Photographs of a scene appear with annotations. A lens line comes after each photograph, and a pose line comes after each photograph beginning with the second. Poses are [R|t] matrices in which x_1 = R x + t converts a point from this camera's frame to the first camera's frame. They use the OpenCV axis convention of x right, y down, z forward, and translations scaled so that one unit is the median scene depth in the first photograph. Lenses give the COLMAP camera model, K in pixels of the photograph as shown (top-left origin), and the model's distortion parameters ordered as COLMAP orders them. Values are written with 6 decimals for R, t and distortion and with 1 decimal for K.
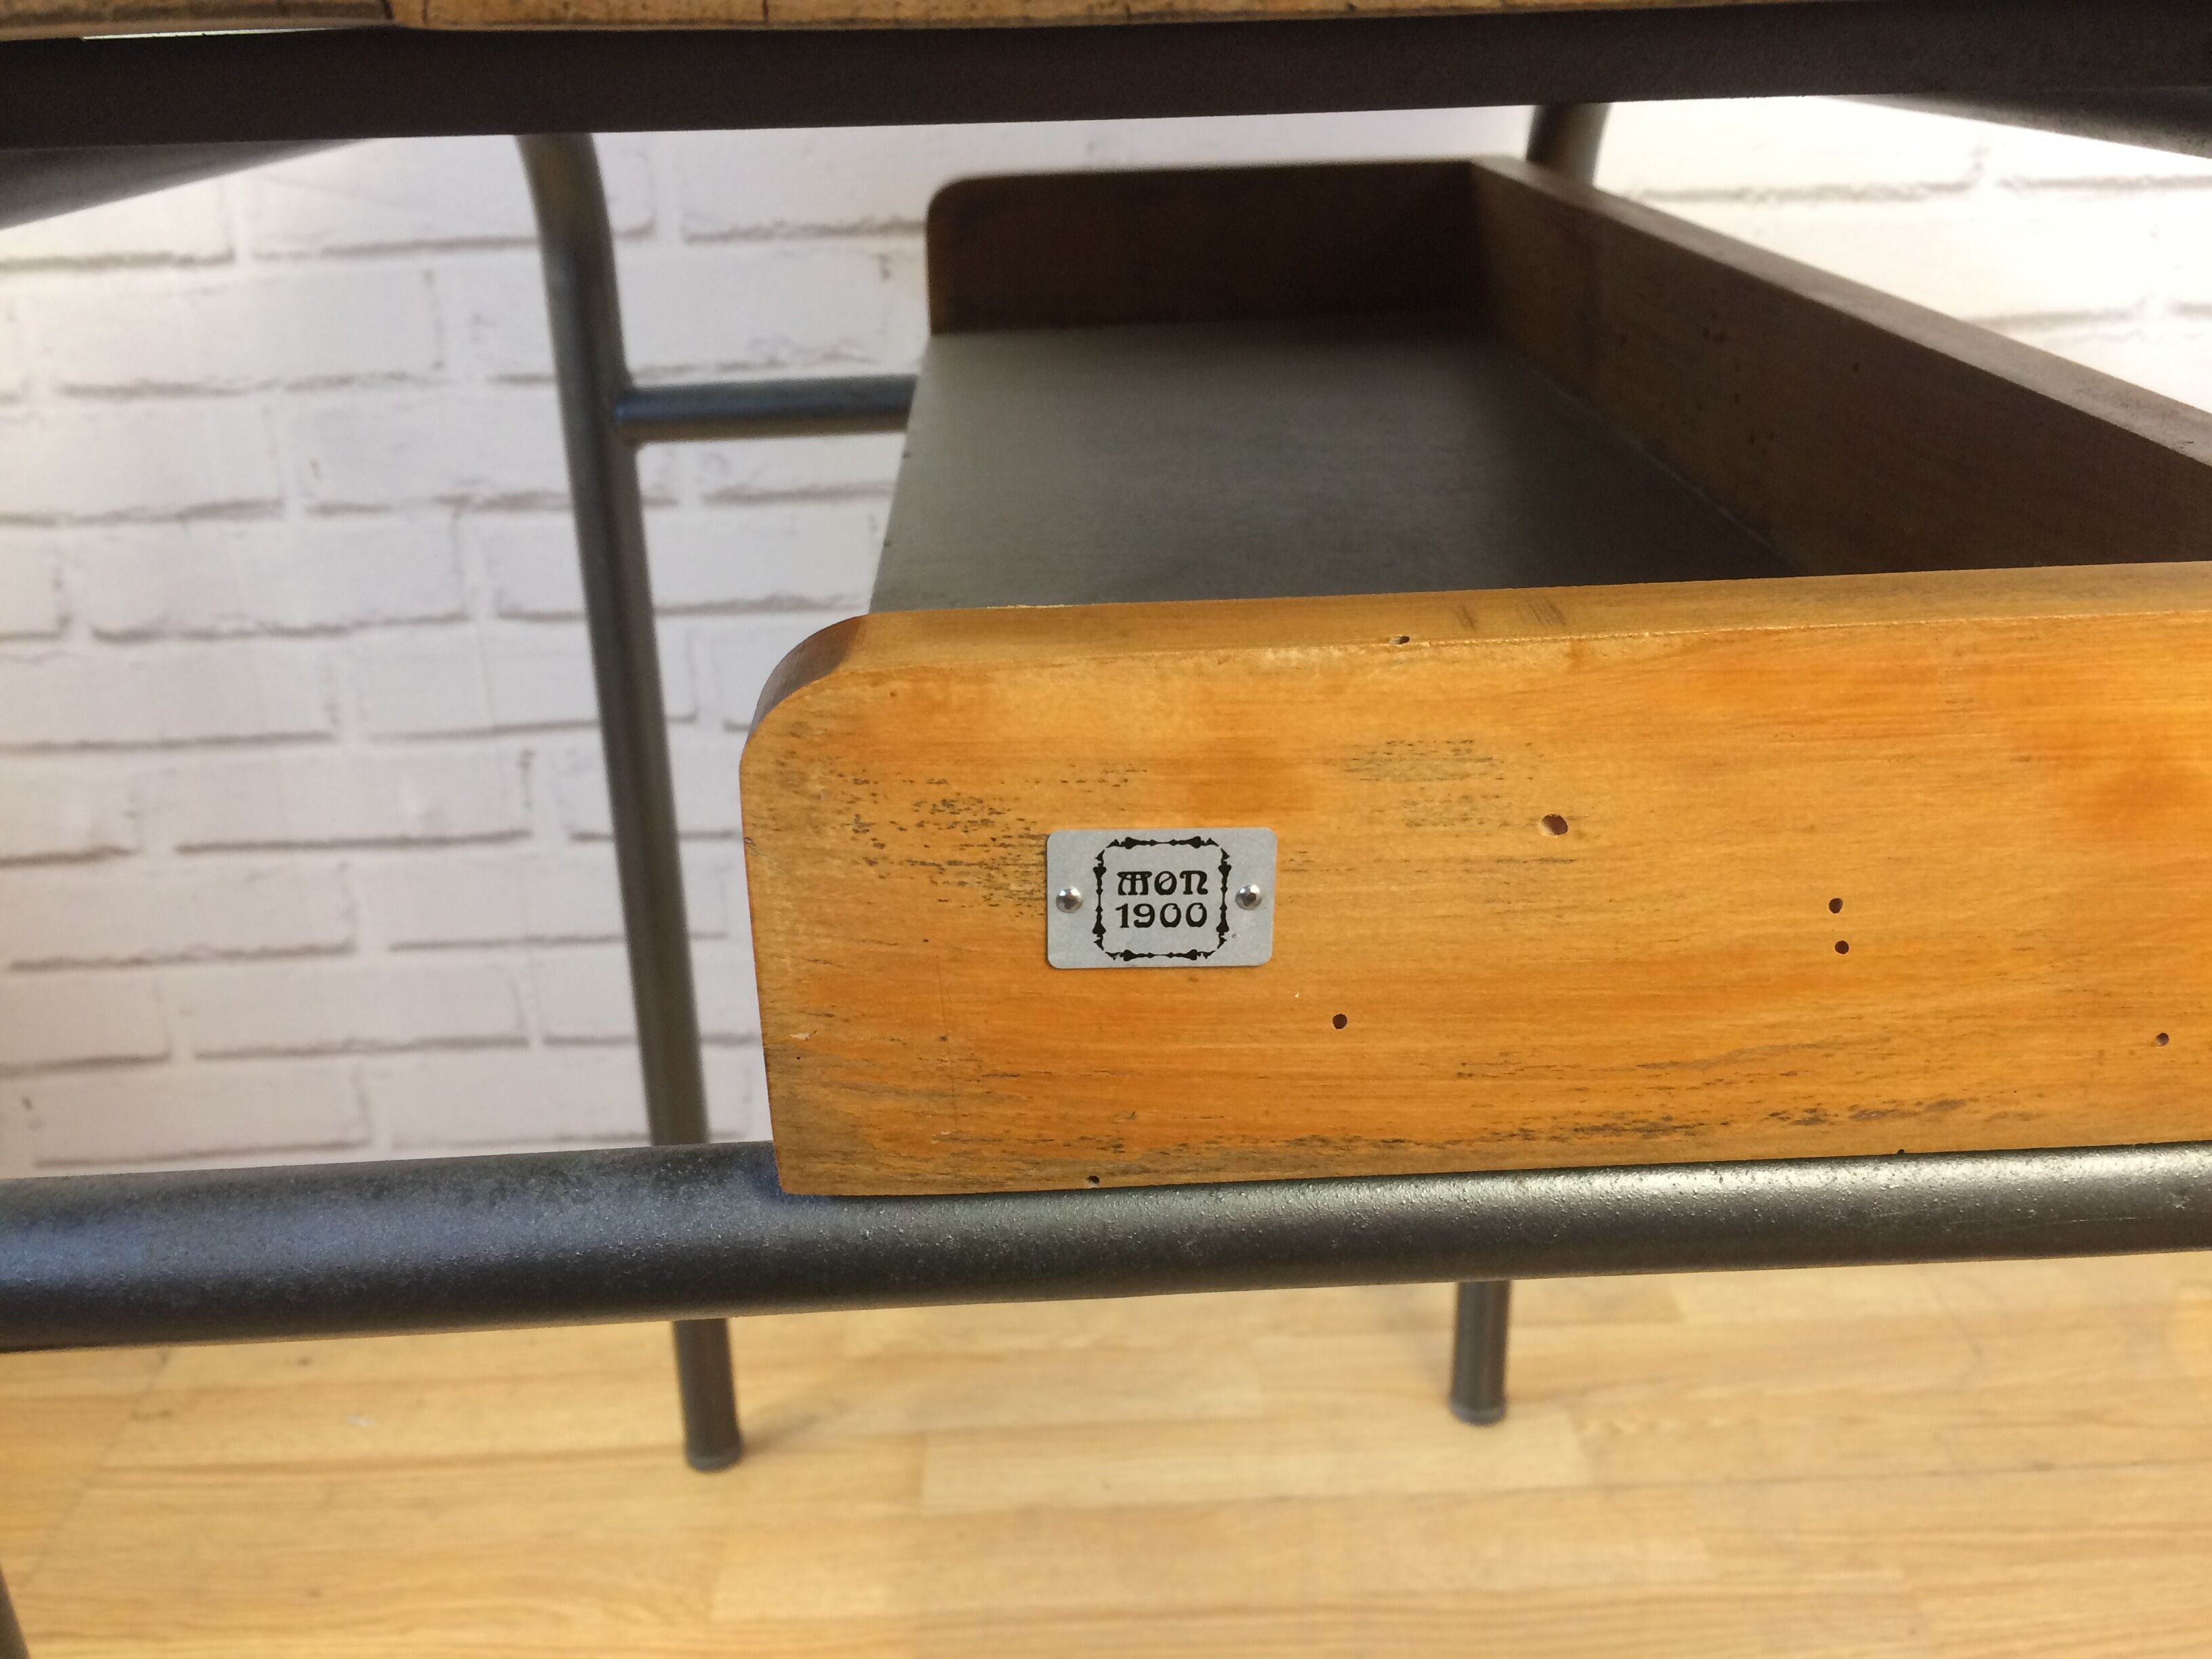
lens RADIAL K [[1900.0, 0, 1069.6], [0, 1900.0, 825.5], [0, 0, 1]] dist [0.097610, -0.162762]
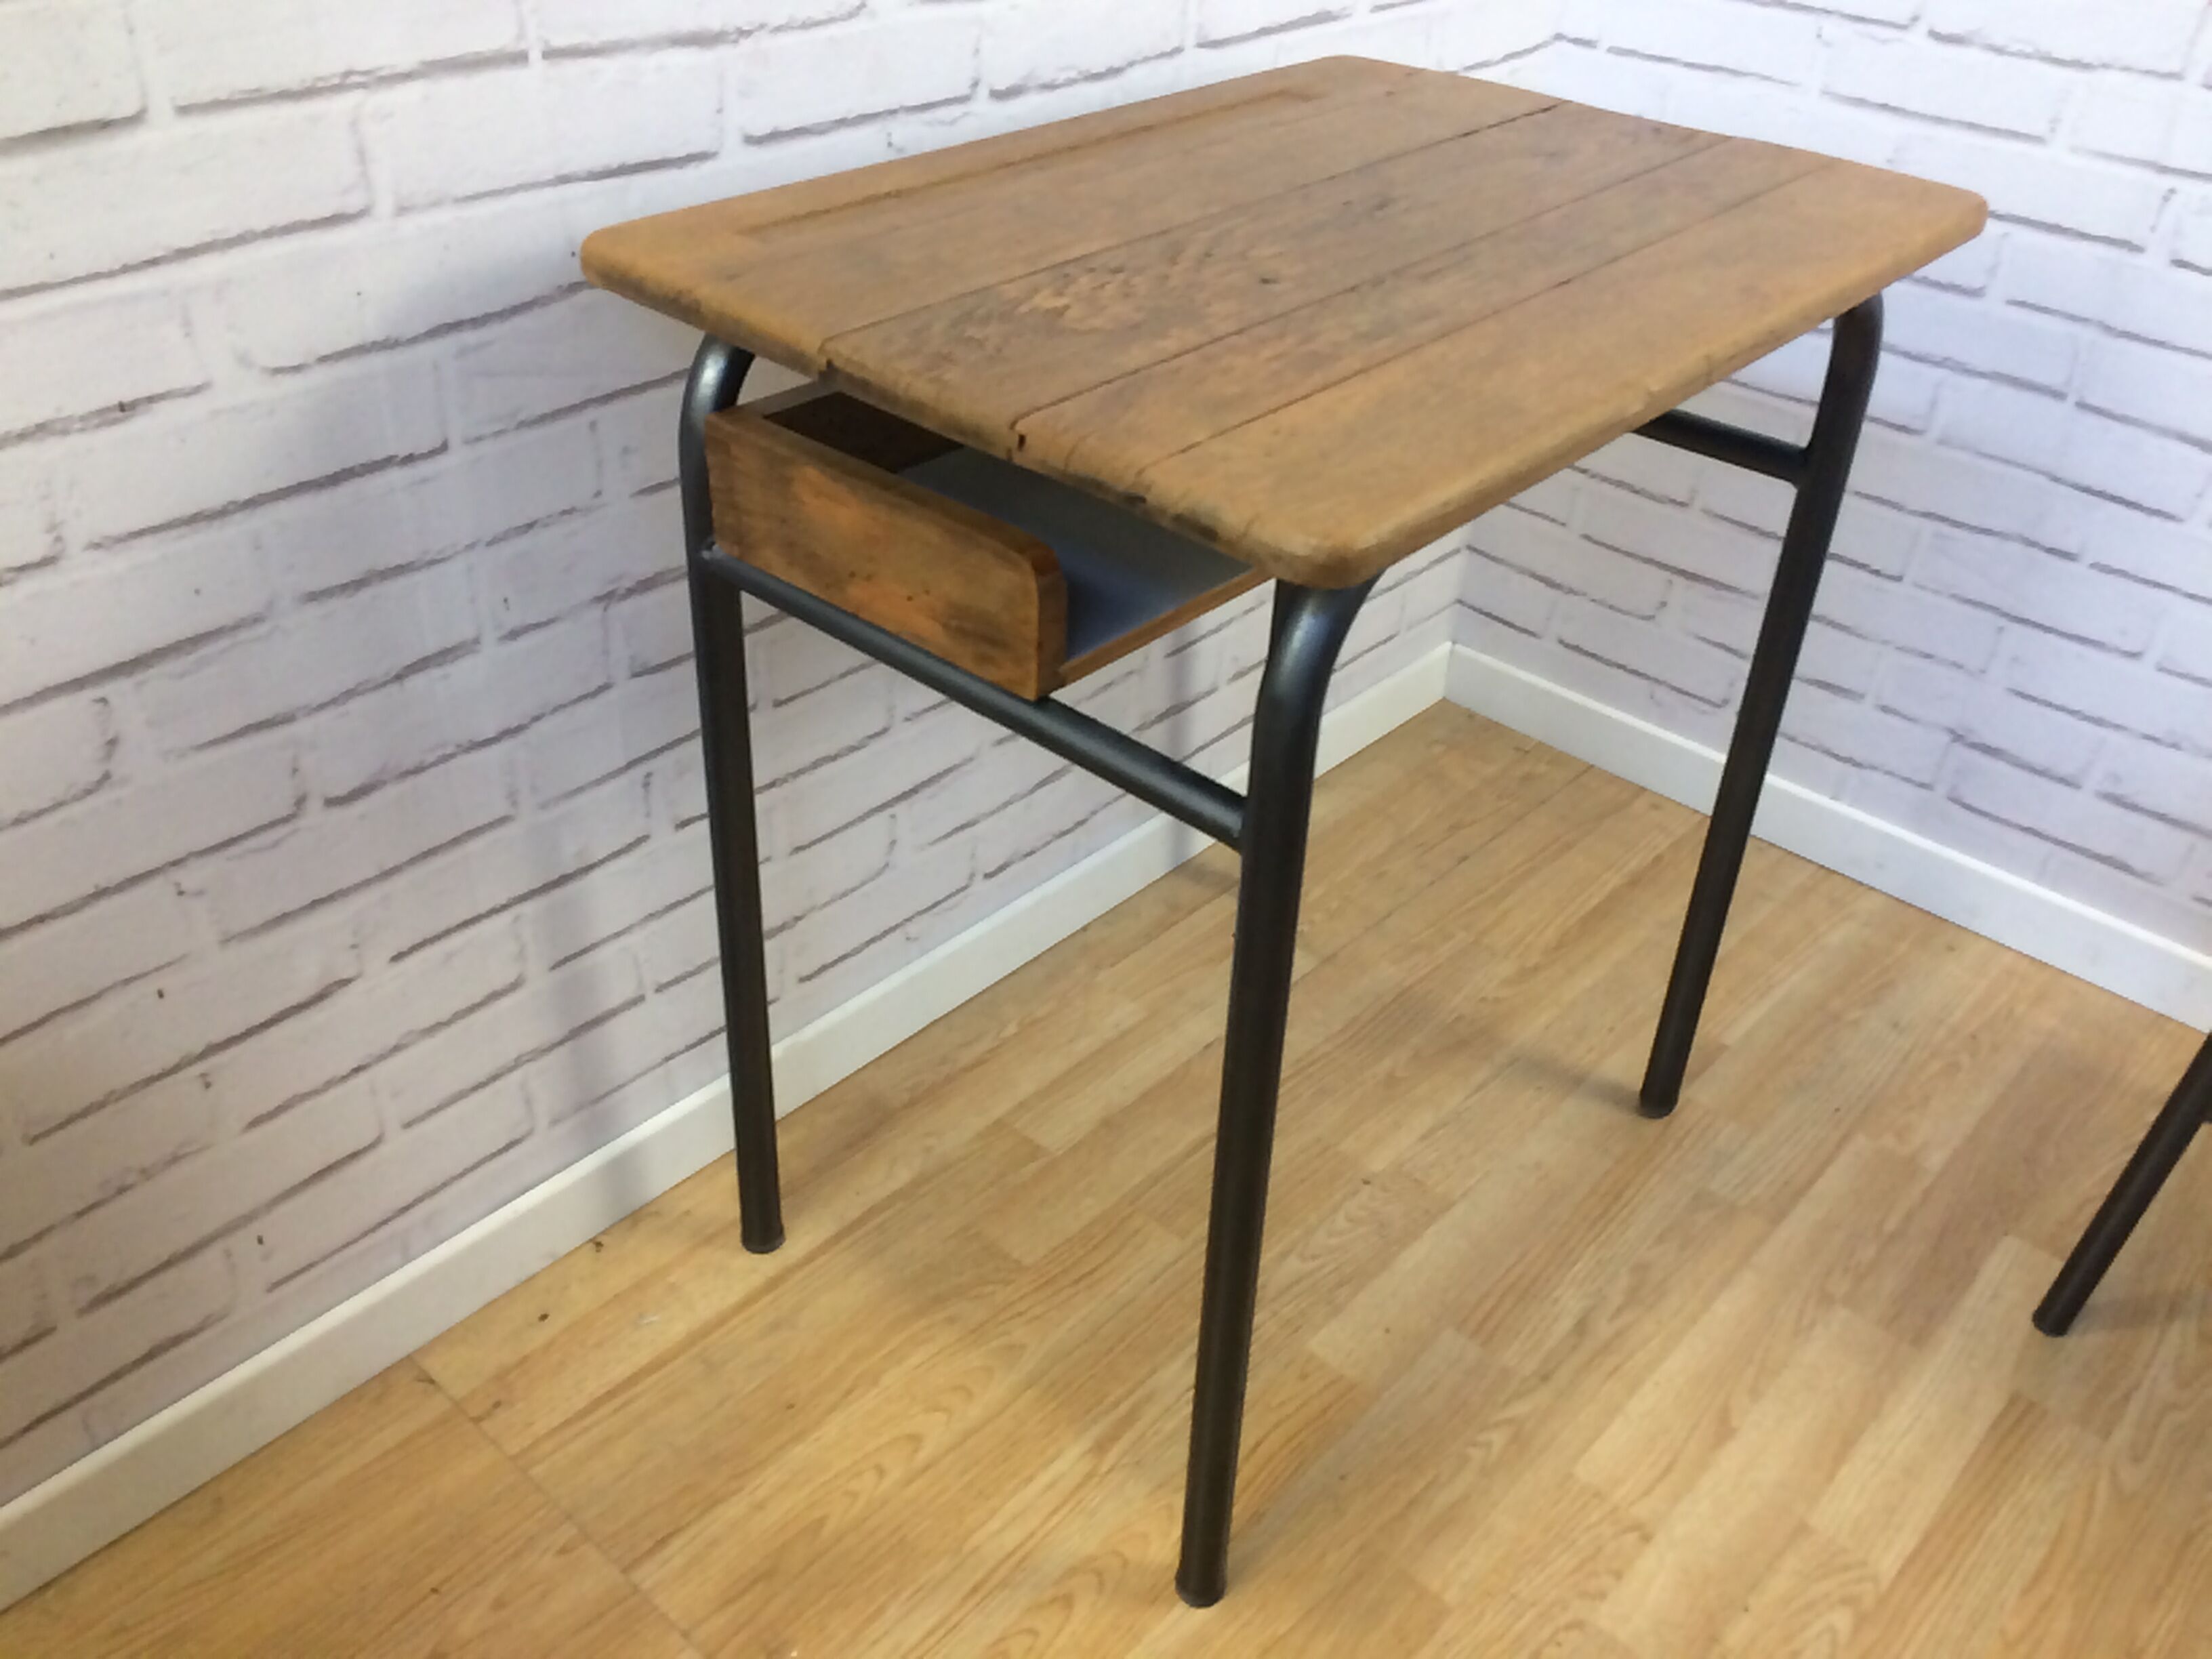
lens RADIAL K [[1890.5, 0, 1106.0], [0, 1890.5, 829.5], [0, 0, 1]] dist [0.098838, -0.136905]
pose [[0.681828, -0.354102, 0.640096, -0.926094], [0.215206, 0.933406, 0.287125, -0.309110], [-0.699140, -0.058017, 0.712627, -0.087204]]
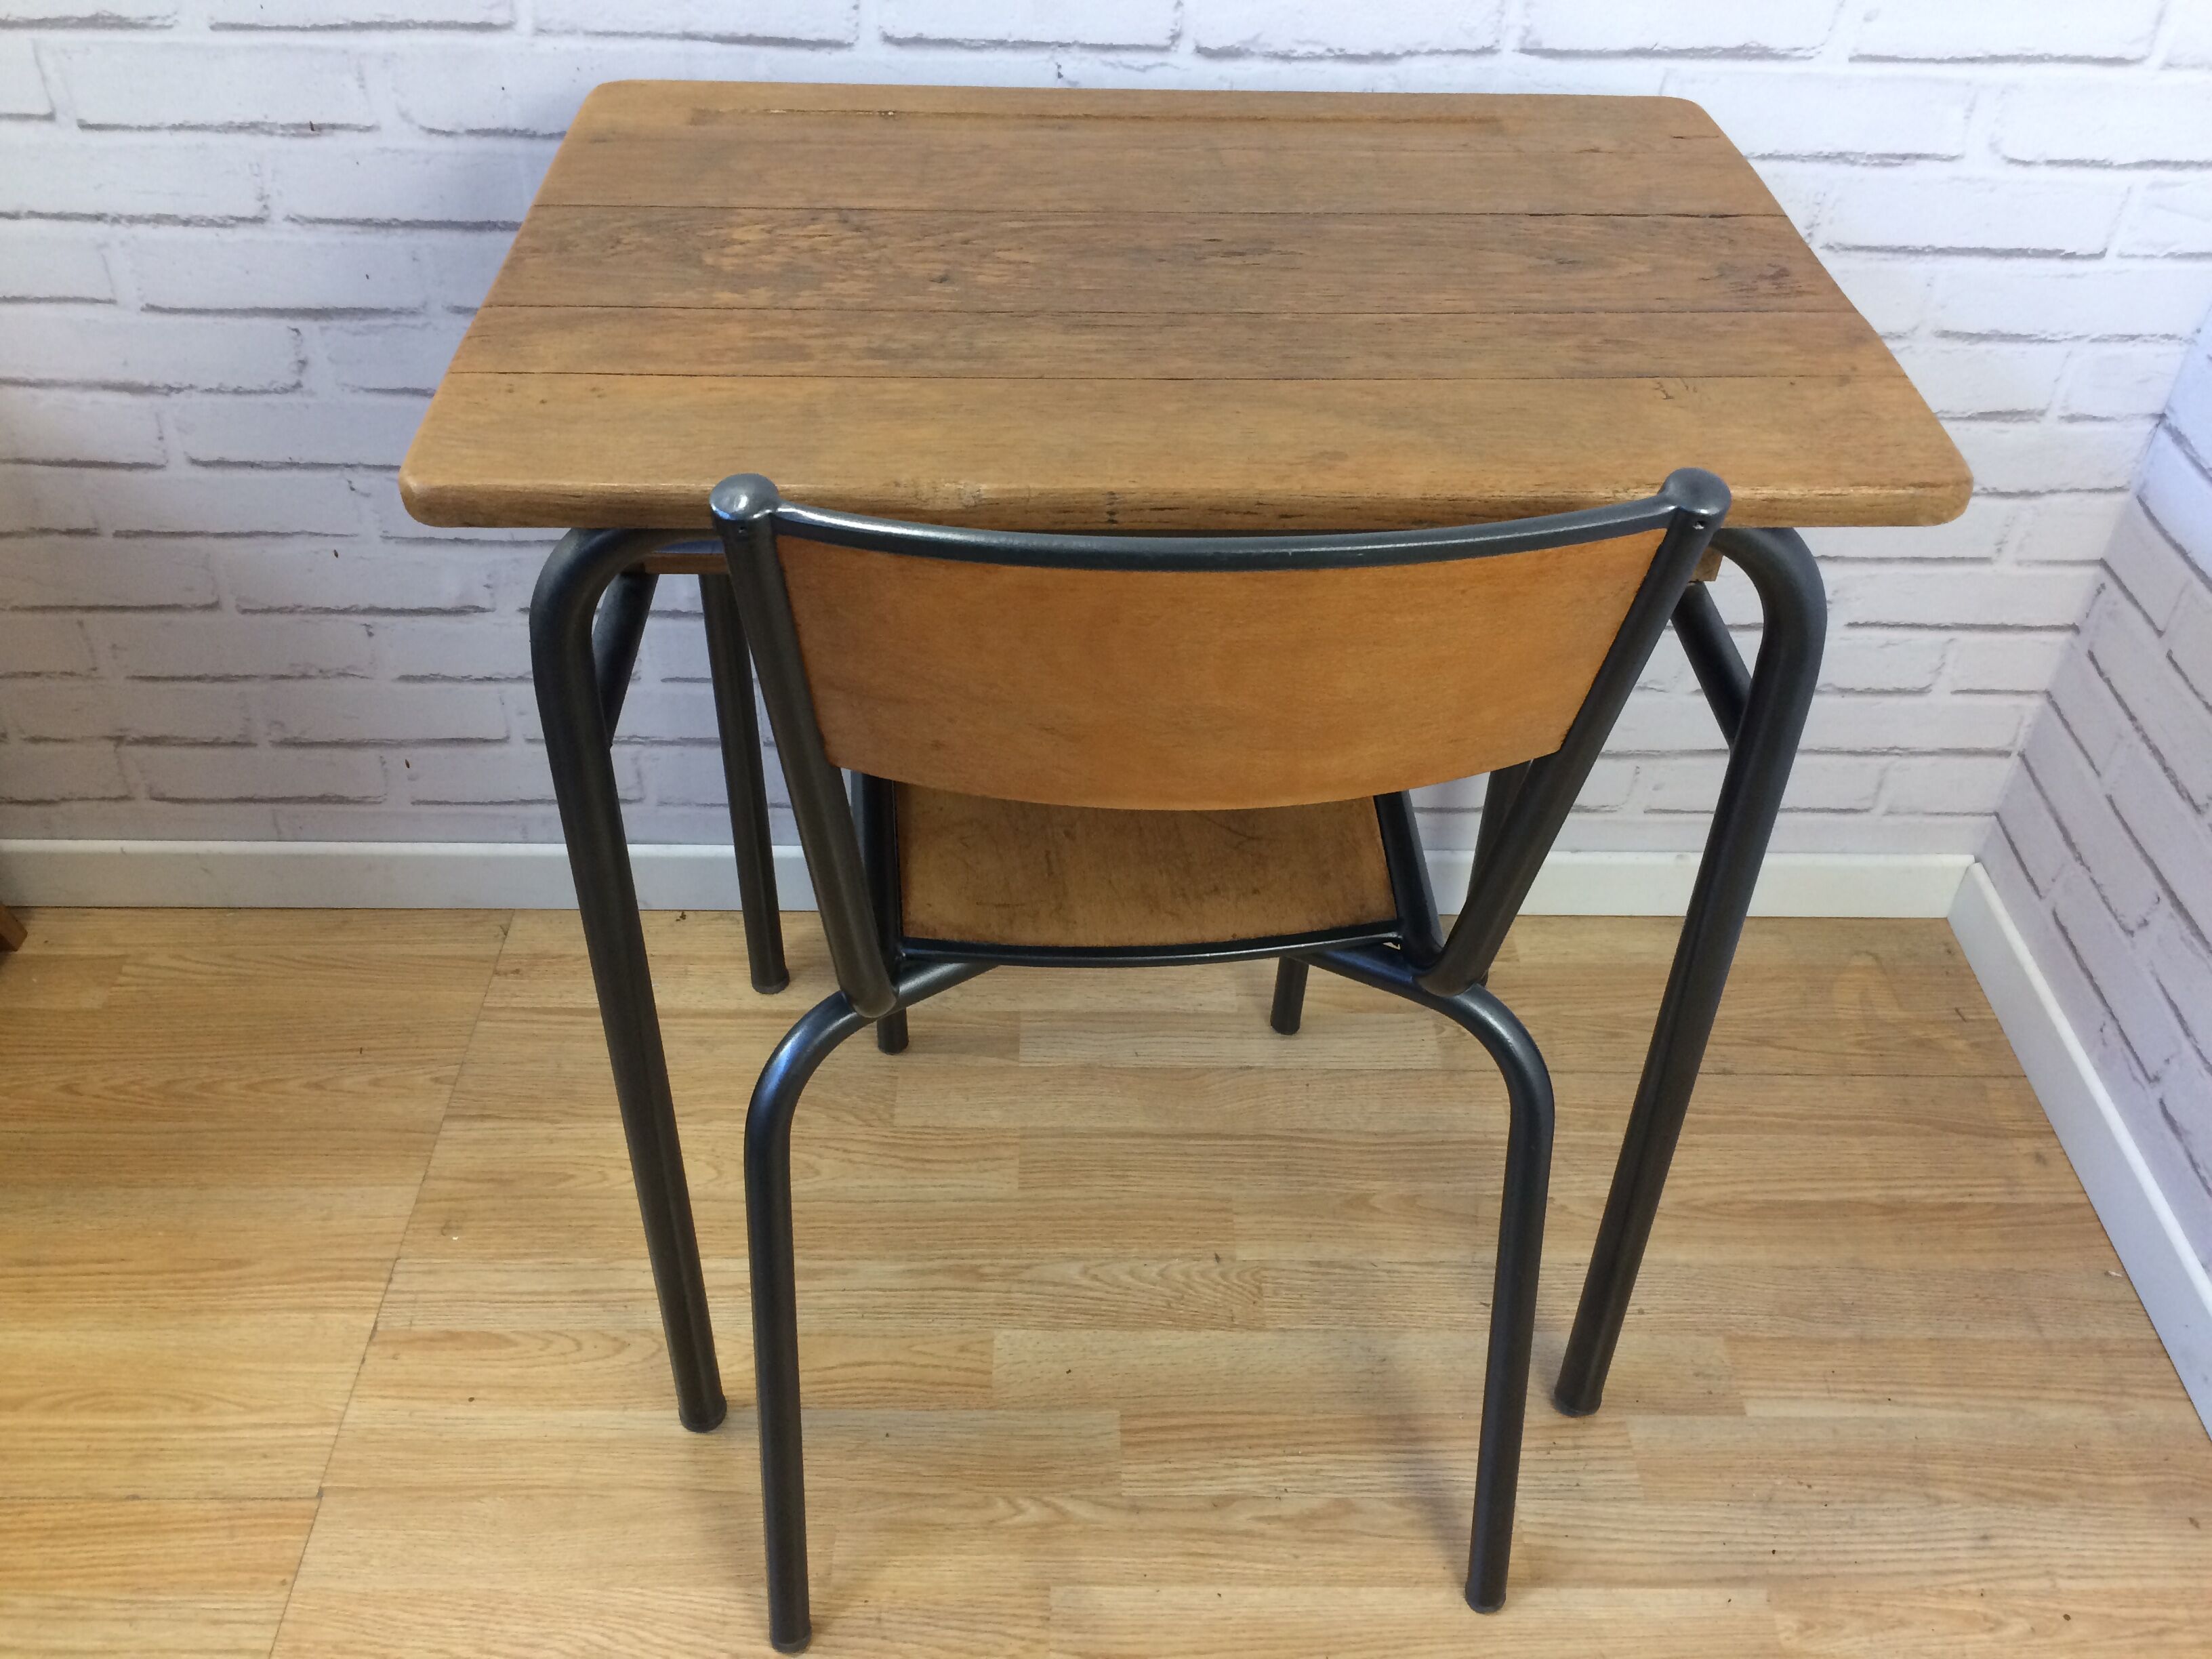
lens RADIAL K [[1900.0, 0, 1069.6], [0, 1900.0, 825.5], [0, 0, 1]] dist [0.097610, -0.162762]
pose [[0.998248, 0.051437, 0.029227, -0.092776], [-0.057791, 0.953524, 0.295723, -0.300206], [-0.012658, -0.296894, 0.954826, -0.446875]]
